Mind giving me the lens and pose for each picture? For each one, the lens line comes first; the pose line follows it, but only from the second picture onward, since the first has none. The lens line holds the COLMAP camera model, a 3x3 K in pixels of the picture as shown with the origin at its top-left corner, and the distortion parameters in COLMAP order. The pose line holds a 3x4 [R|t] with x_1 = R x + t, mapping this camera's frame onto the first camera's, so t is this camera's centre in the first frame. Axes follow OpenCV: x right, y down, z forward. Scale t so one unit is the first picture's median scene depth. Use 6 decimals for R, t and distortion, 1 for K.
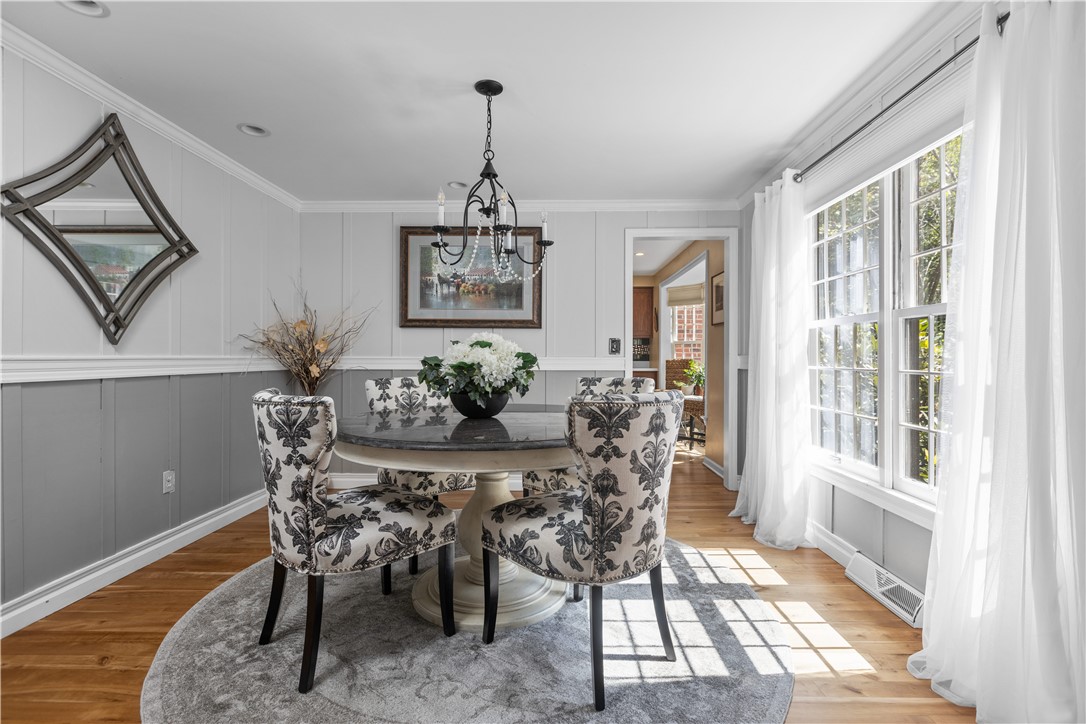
lens RADIAL K [[493.9, 0, 546.3], [0, 493.9, 356.0], [0, 0, 1]] dist [0.001077, 0.000246]
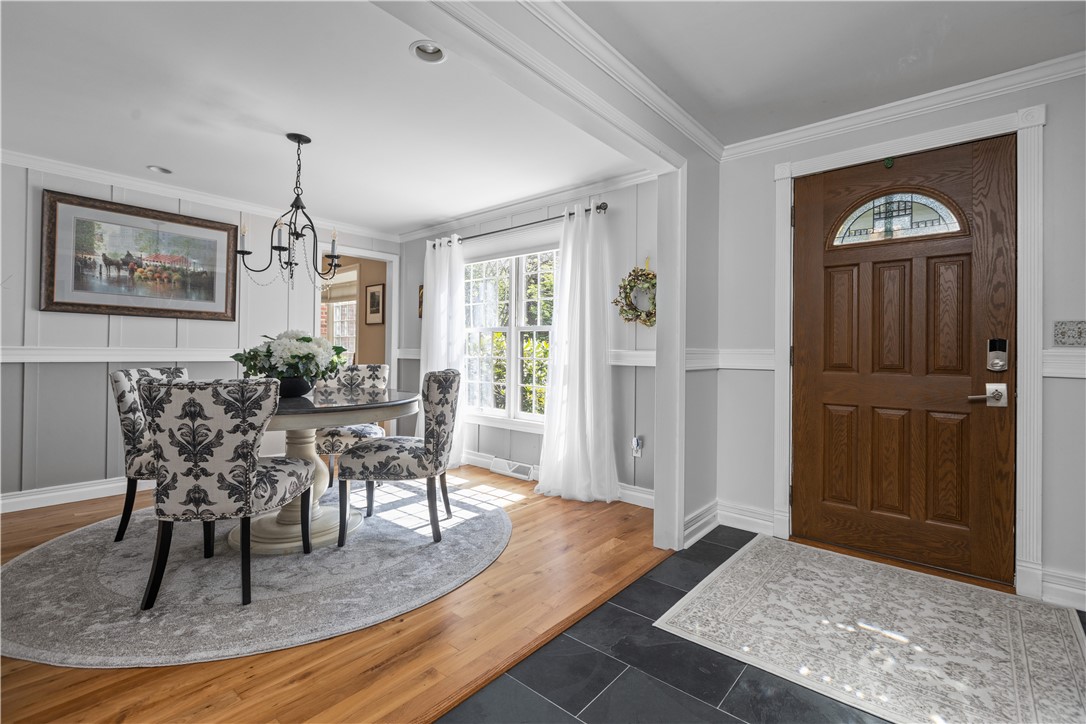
lens RADIAL K [[486.7, 0, 547.5], [0, 486.7, 348.4], [0, 0, 1]] dist [-0.000269, -0.001029]
pose [[0.628550, 0.009209, 0.777715, -0.720688], [-0.010178, 0.999942, -0.003614, -0.001943], [-0.777703, -0.005644, 0.628607, -0.308773]]
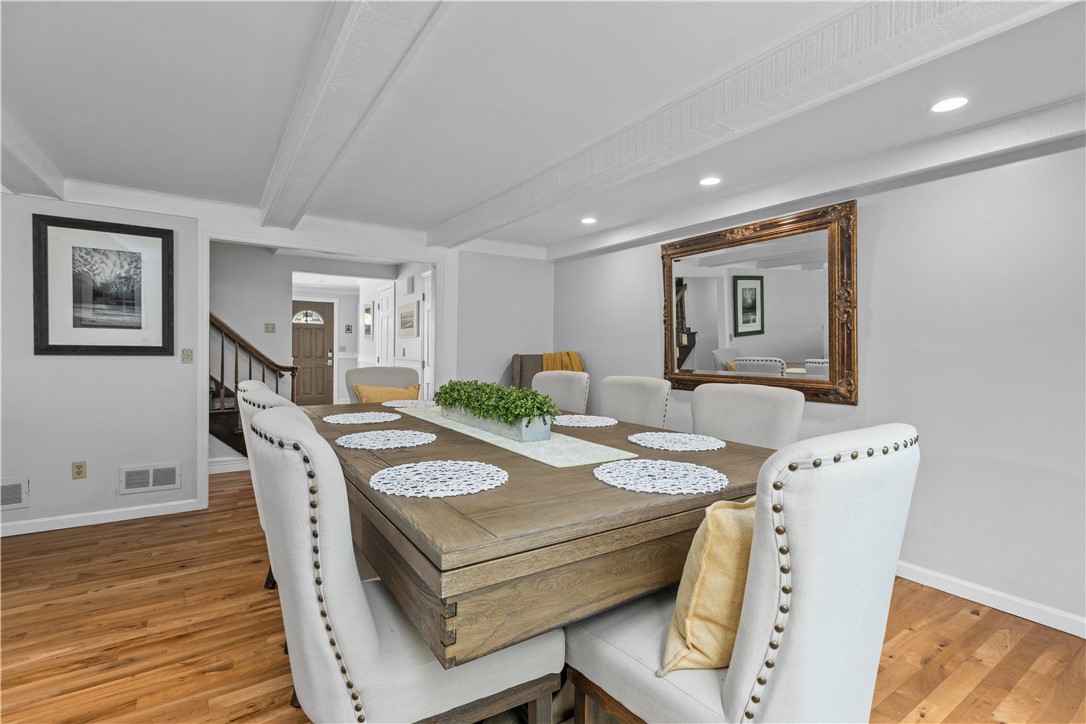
lens RADIAL K [[490.3, 0, 547.1], [0, 490.3, 355.3], [0, 0, 1]] dist [-0.000294, -0.000496]
pose [[-0.572240, -0.011018, 0.820012, -4.105961], [-0.013219, 0.999904, 0.004210, -0.031417], [-0.819979, -0.008431, -0.572331, 0.529154]]
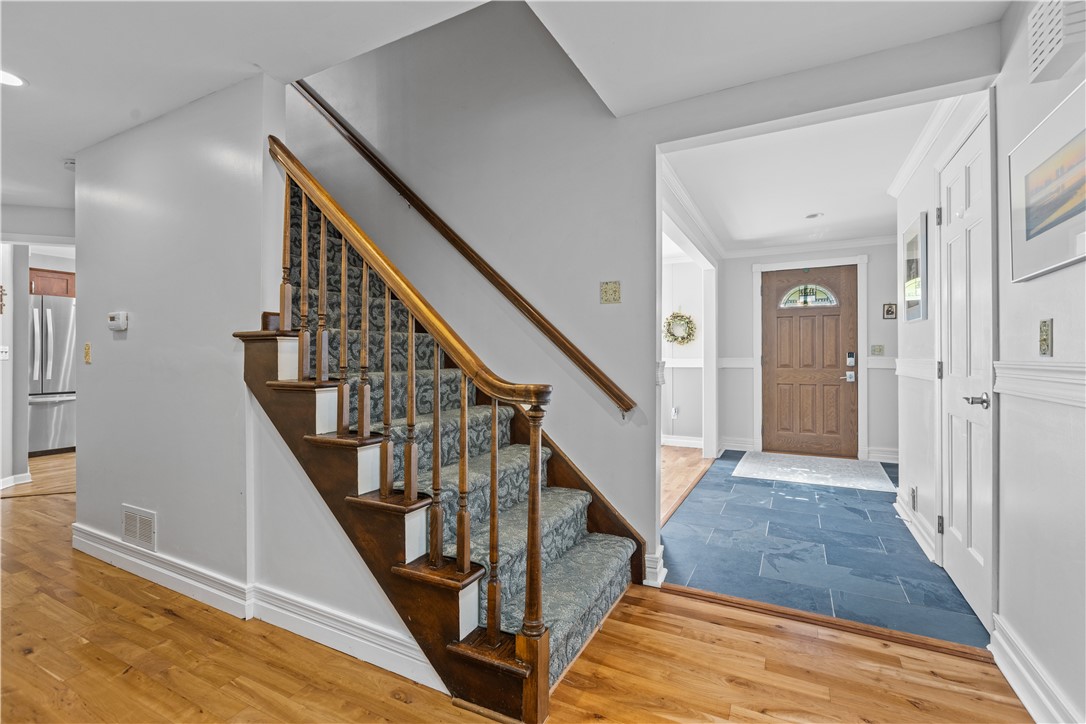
lens RADIAL K [[490.3, 0, 547.1], [0, 490.3, 355.3], [0, 0, 1]] dist [-0.000294, -0.000496]
pose [[0.437261, 0.004308, 0.899324, -2.133511], [-0.002310, 0.999991, -0.003668, -0.010382], [-0.899331, -0.000474, 0.437267, -0.117220]]
